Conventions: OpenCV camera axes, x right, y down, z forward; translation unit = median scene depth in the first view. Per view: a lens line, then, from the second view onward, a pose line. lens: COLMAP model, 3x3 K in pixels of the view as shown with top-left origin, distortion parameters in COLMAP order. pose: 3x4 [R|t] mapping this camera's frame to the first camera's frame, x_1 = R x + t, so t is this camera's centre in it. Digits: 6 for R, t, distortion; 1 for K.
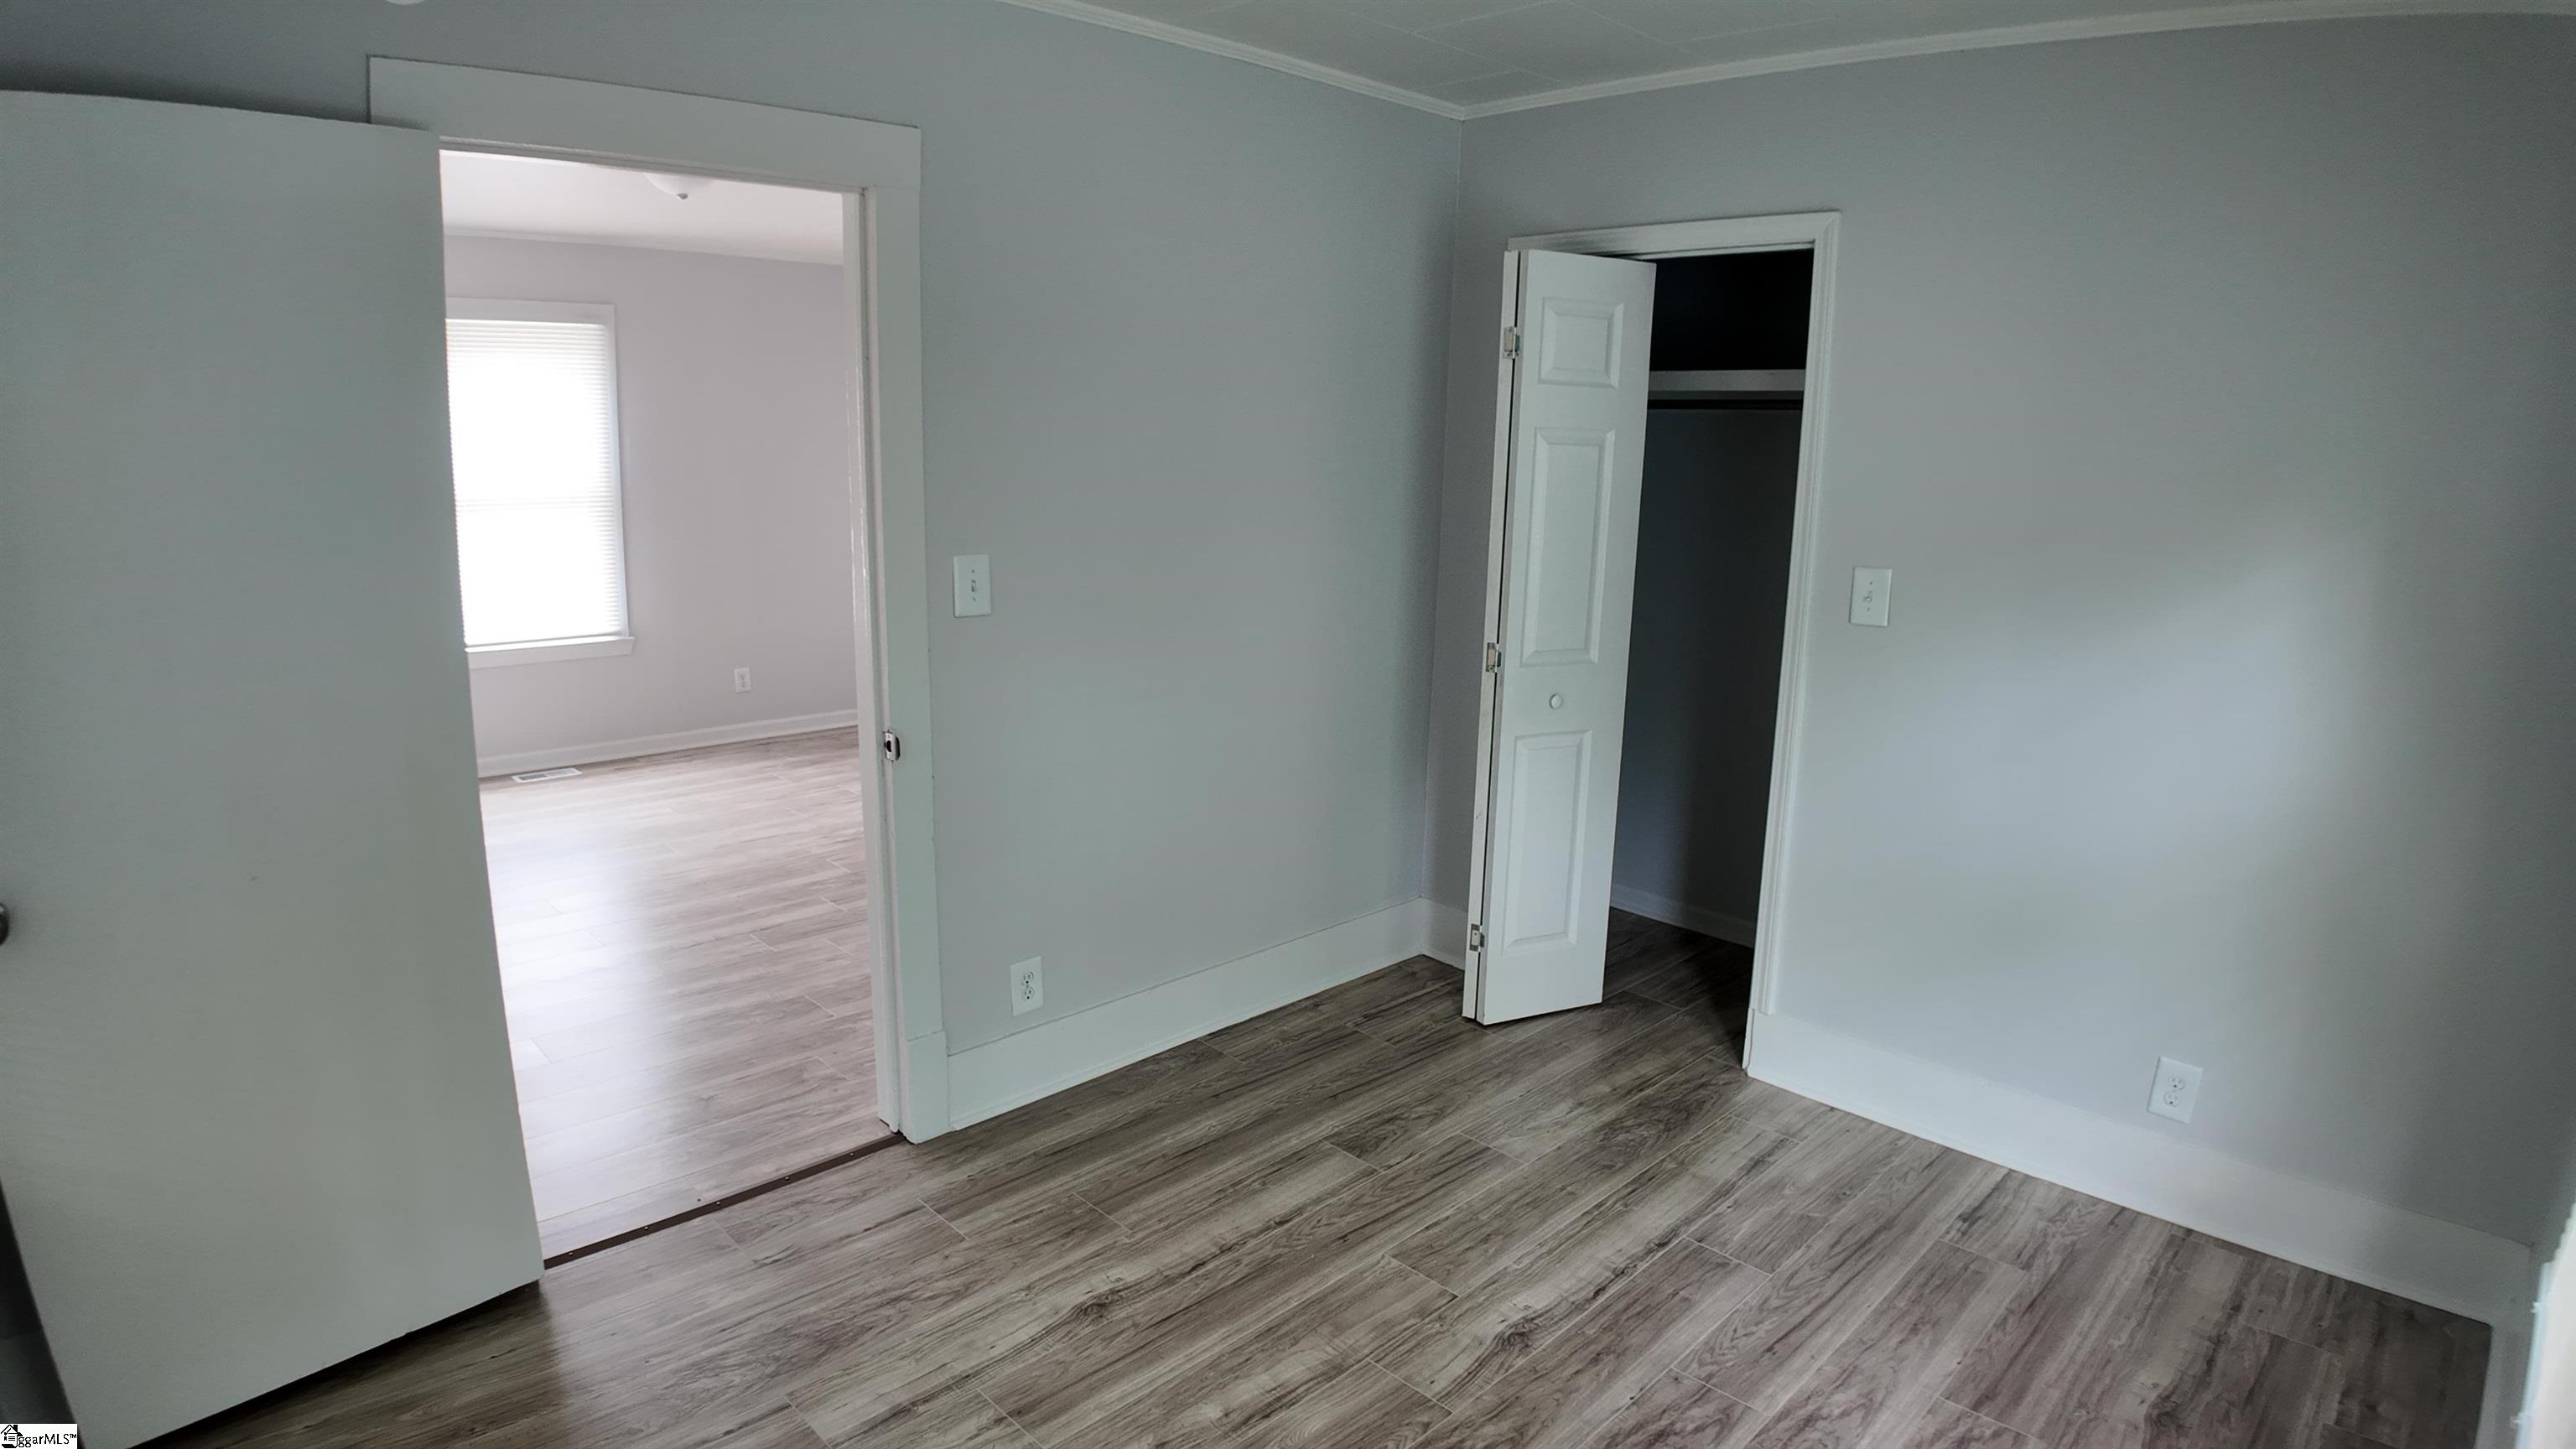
lens RADIAL K [[1357.9, 0, 1288.0], [0, 1357.9, 724.5], [0, 0, 1]] dist [-0.070023, -0.049942]
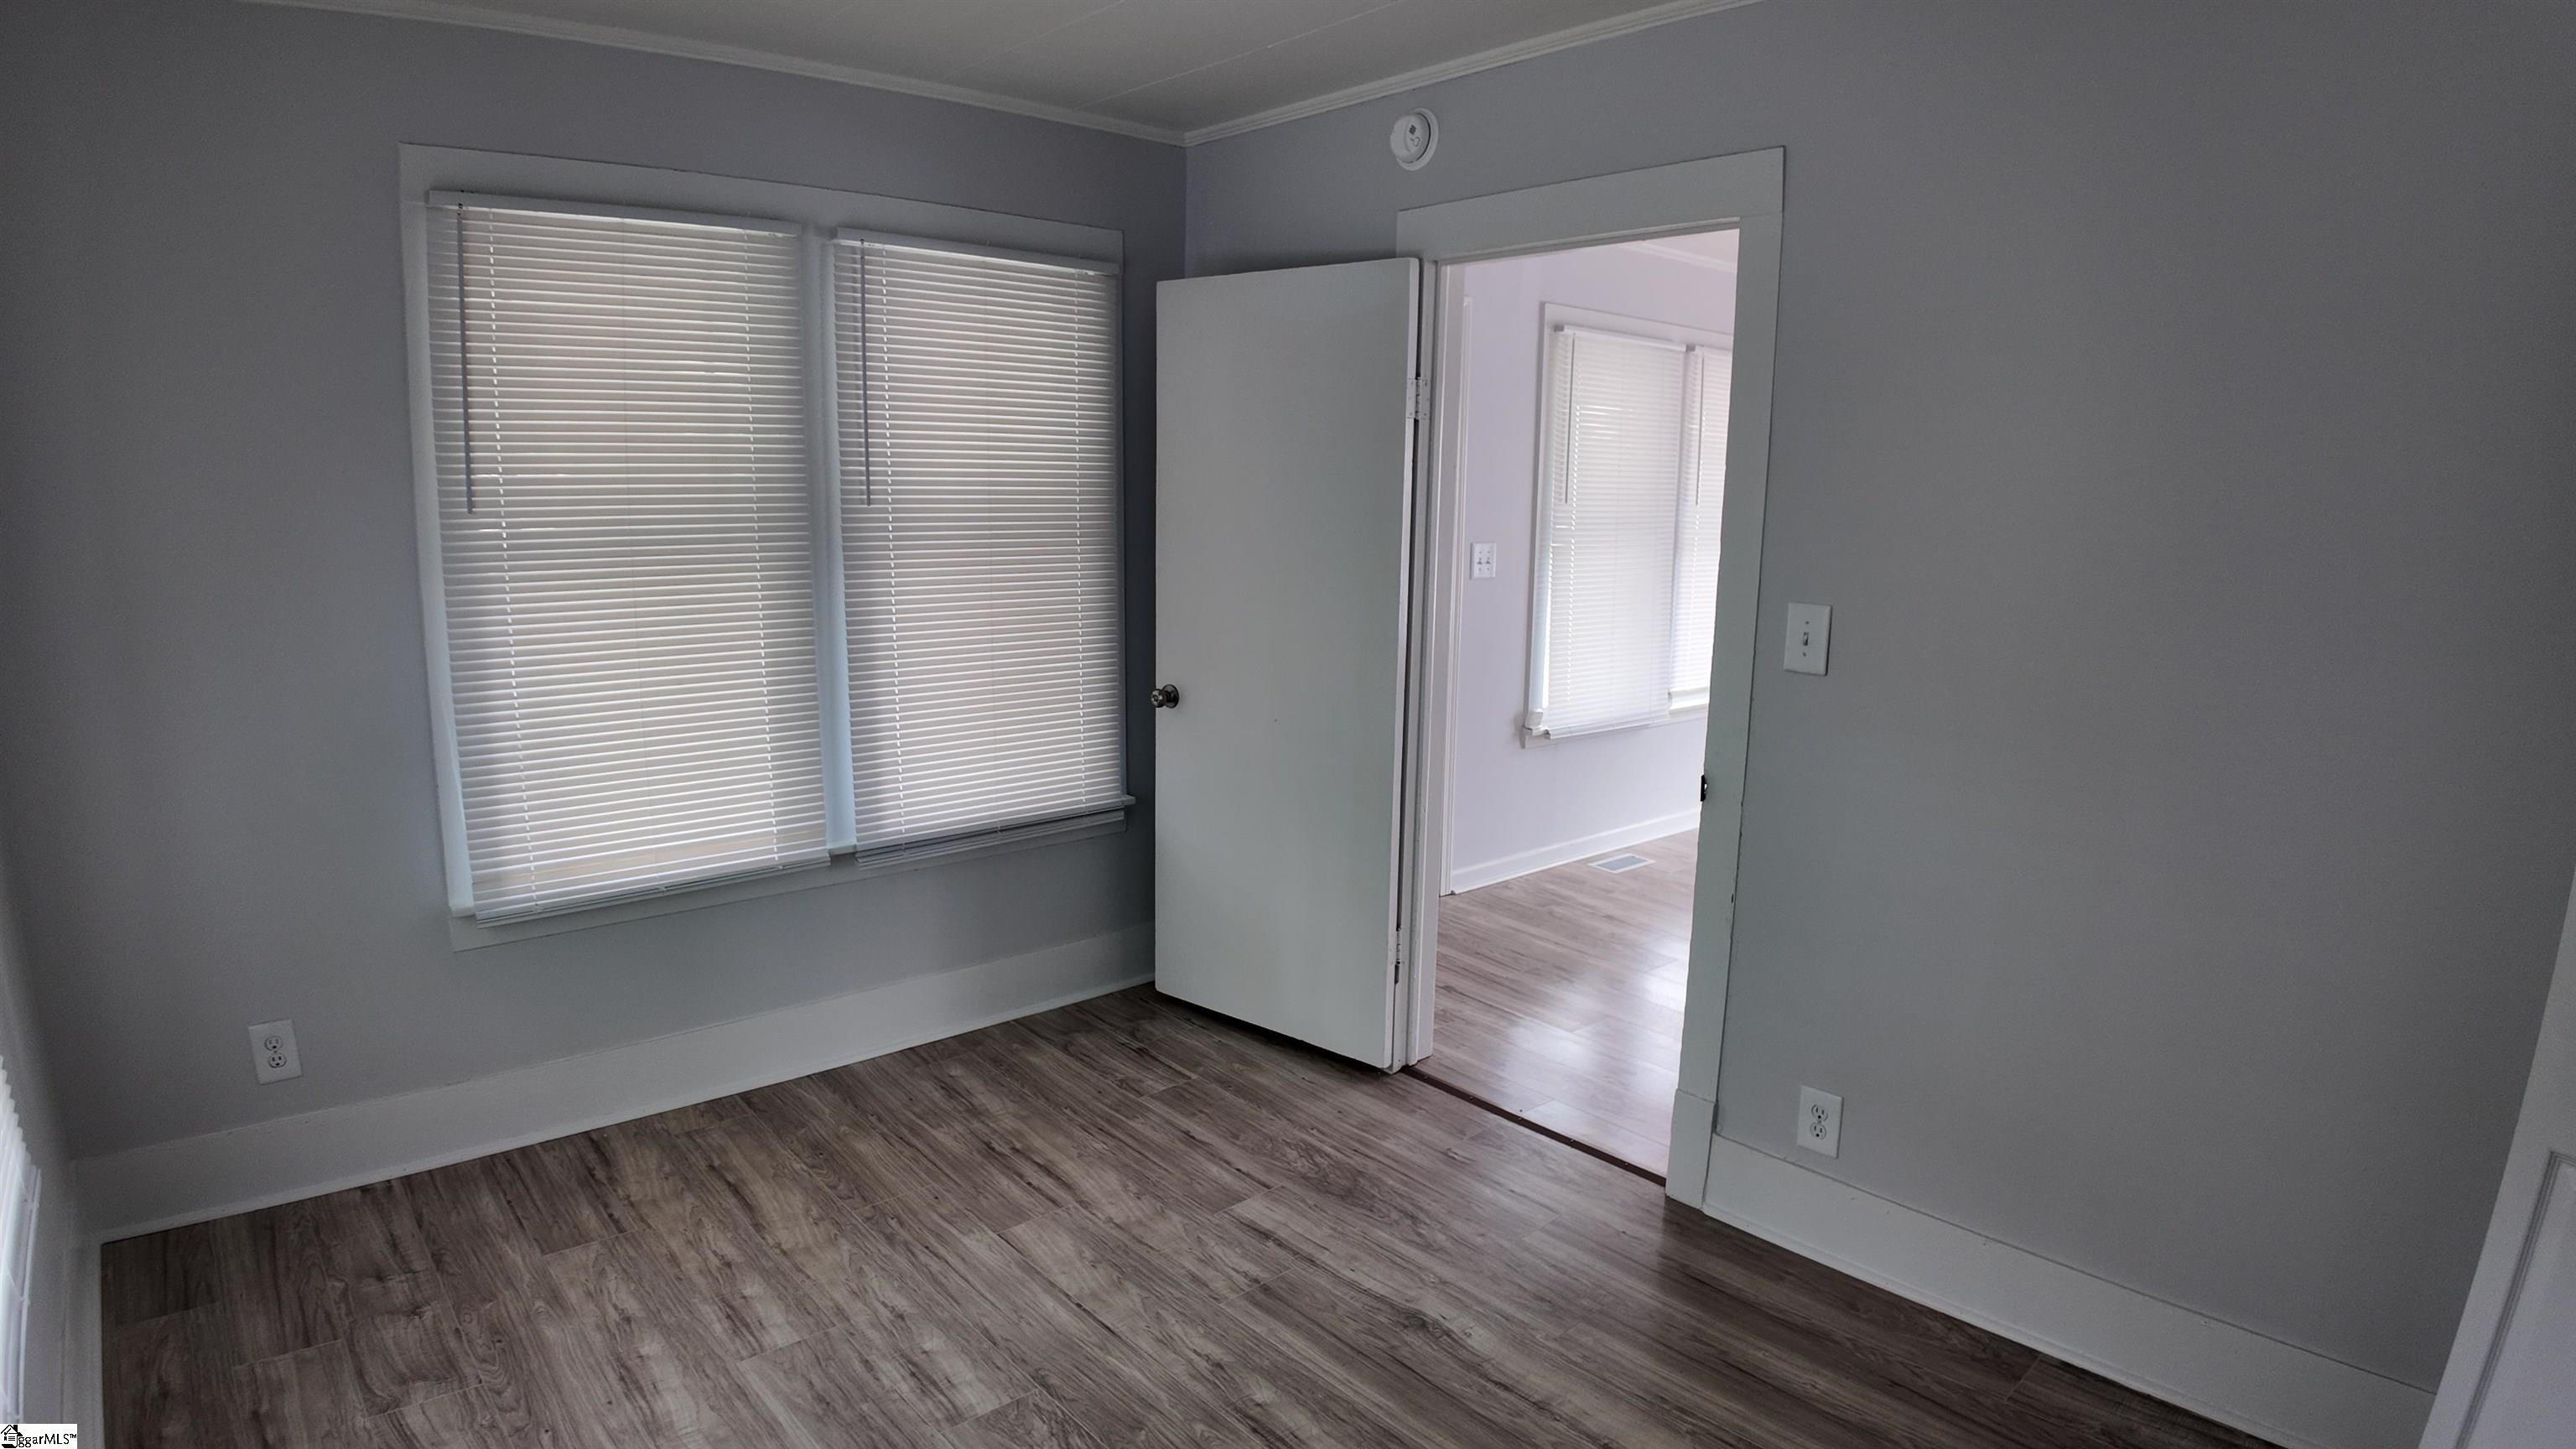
lens RADIAL K [[1357.9, 0, 1288.0], [0, 1357.9, 724.5], [0, 0, 1]] dist [-0.070023, -0.049942]
pose [[-0.045211, 0.156538, -0.986637, 0.748632], [-0.221848, 0.961411, 0.162702, -0.132379], [0.974033, 0.226239, -0.008739, 0.775519]]
